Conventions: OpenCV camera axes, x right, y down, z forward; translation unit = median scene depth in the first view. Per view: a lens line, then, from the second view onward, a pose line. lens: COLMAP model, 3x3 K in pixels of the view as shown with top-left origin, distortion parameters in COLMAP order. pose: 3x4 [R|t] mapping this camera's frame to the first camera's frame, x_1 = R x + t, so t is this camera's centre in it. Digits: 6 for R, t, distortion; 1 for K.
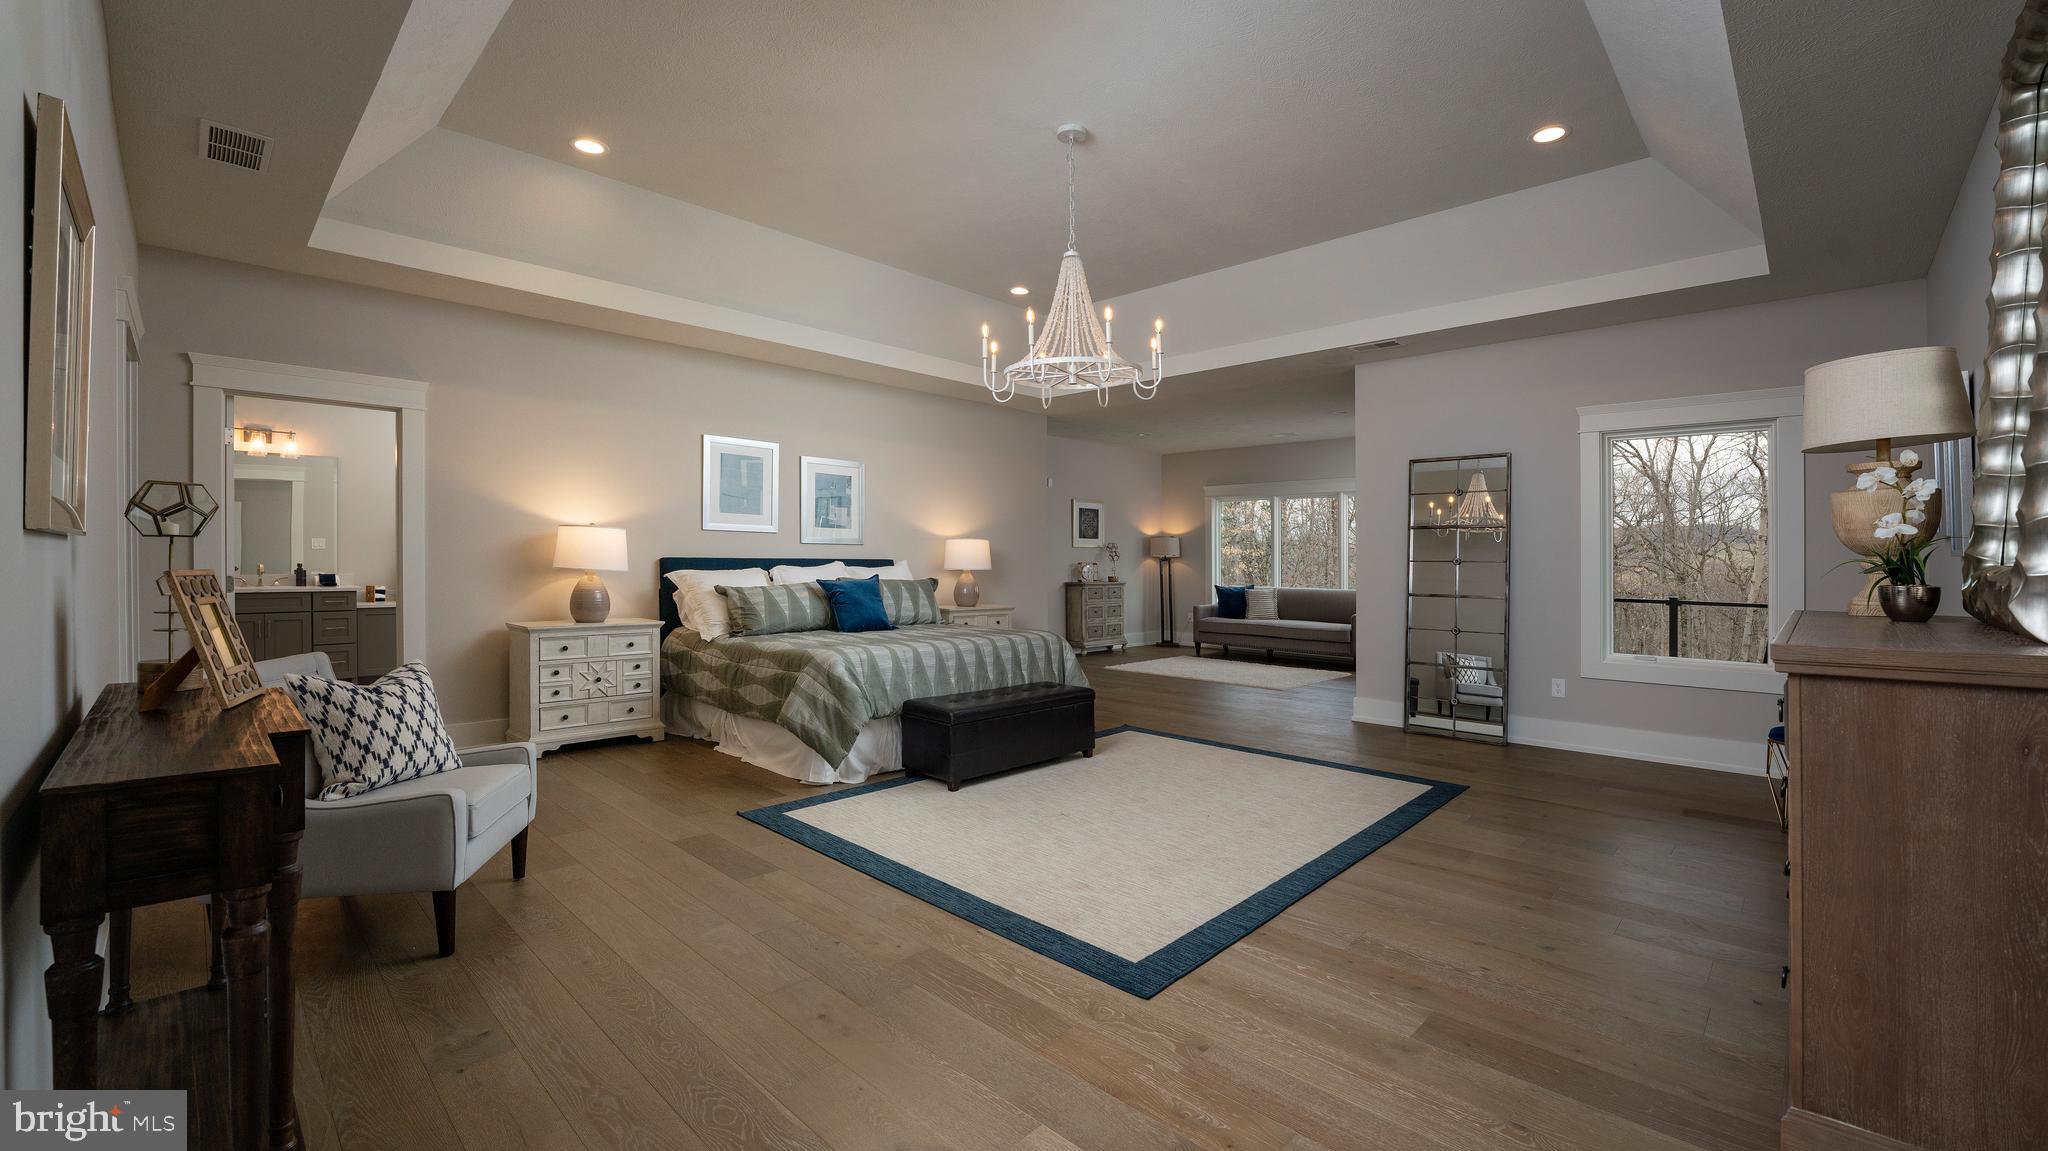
lens RADIAL K [[827.1, 0, 1034.7], [0, 827.1, 578.2], [0, 0, 1]] dist [-0.016762, -0.001815]
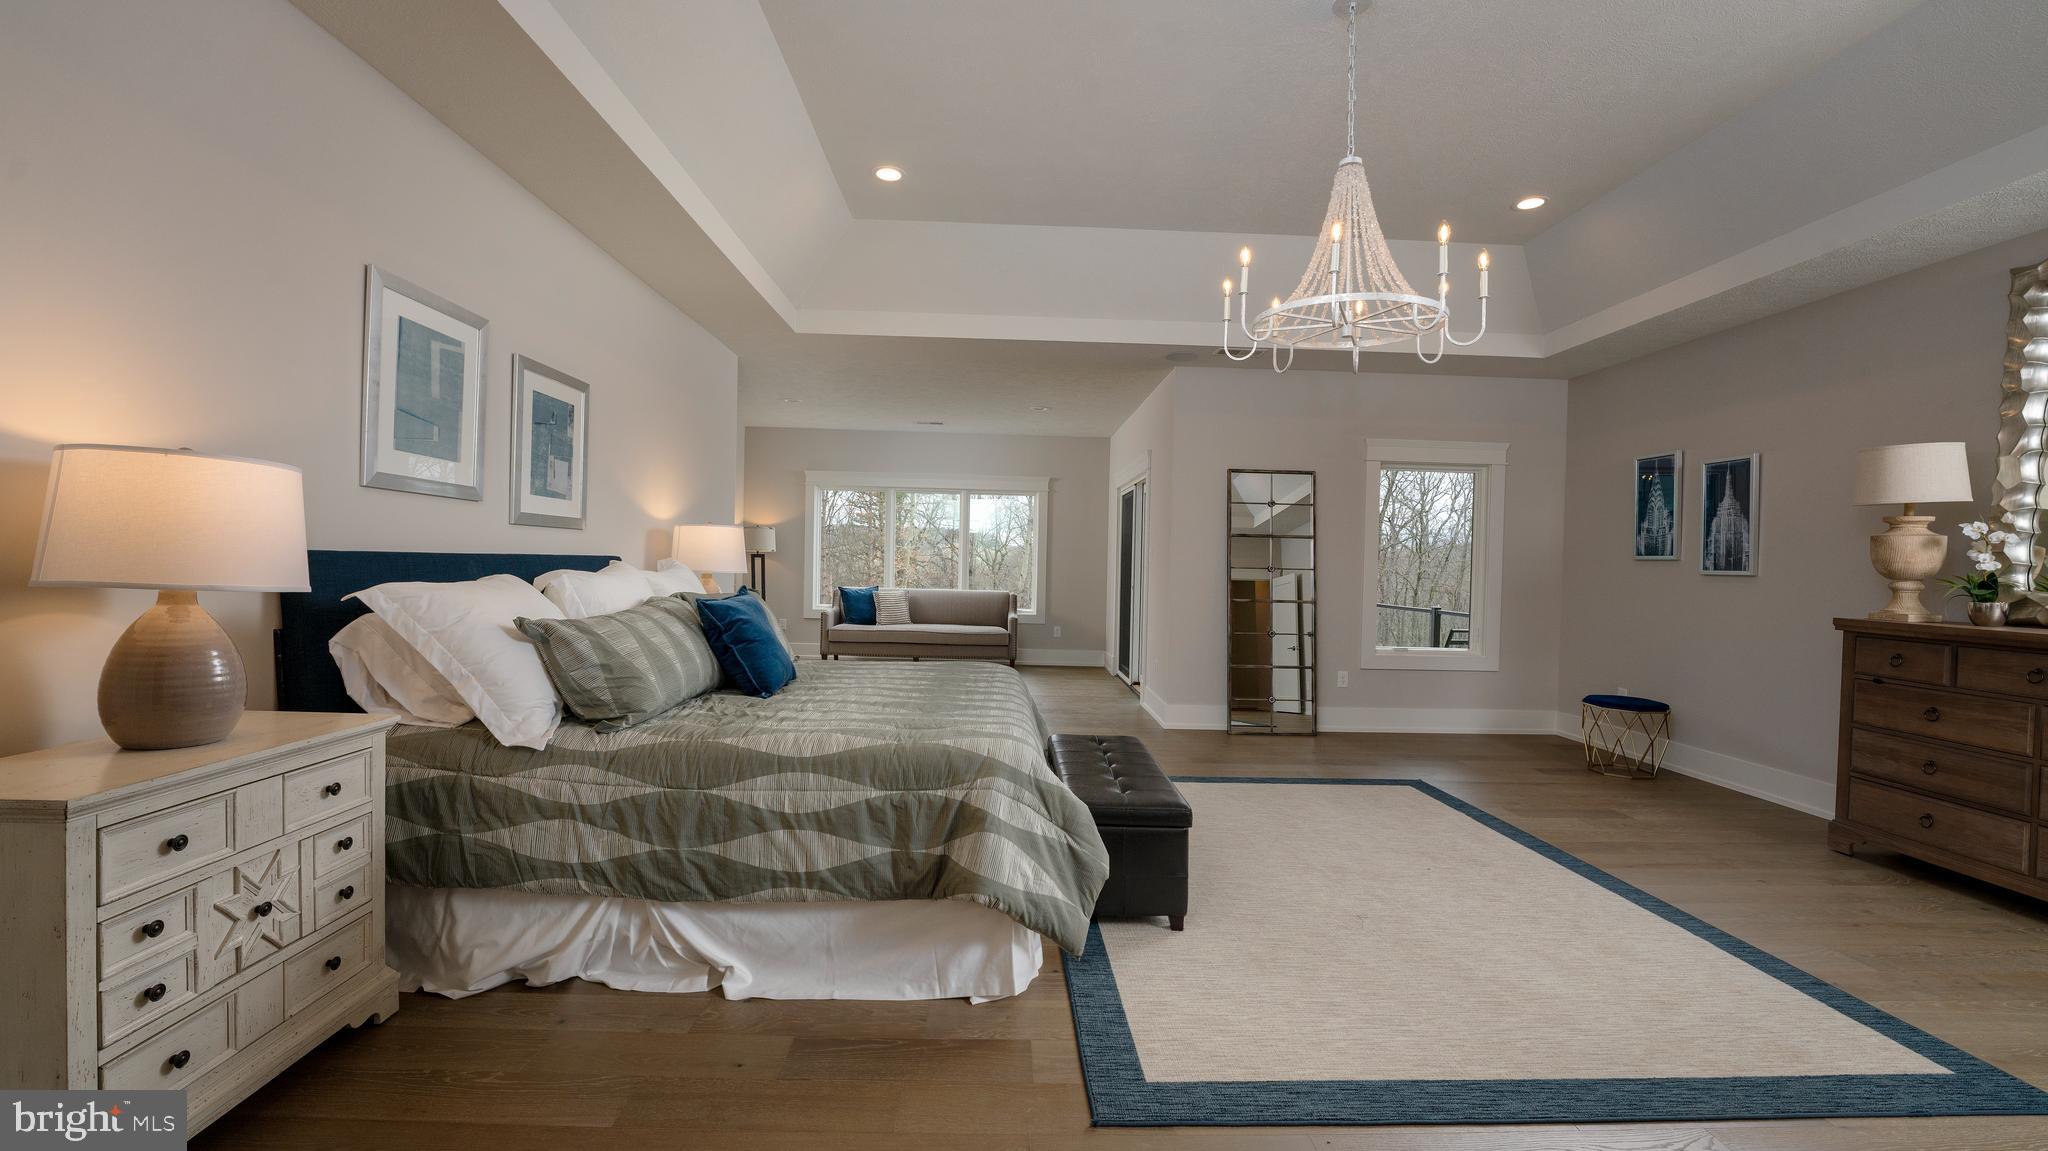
lens RADIAL K [[827.1, 0, 1020.5], [0, 827.1, 582.2], [0, 0, 1]] dist [-0.016762, -0.001815]
pose [[0.705080, -0.006411, 0.709099, -0.562213], [-0.003532, 0.999915, 0.012552, -0.018627], [-0.709119, -0.011355, 0.704997, 0.557257]]
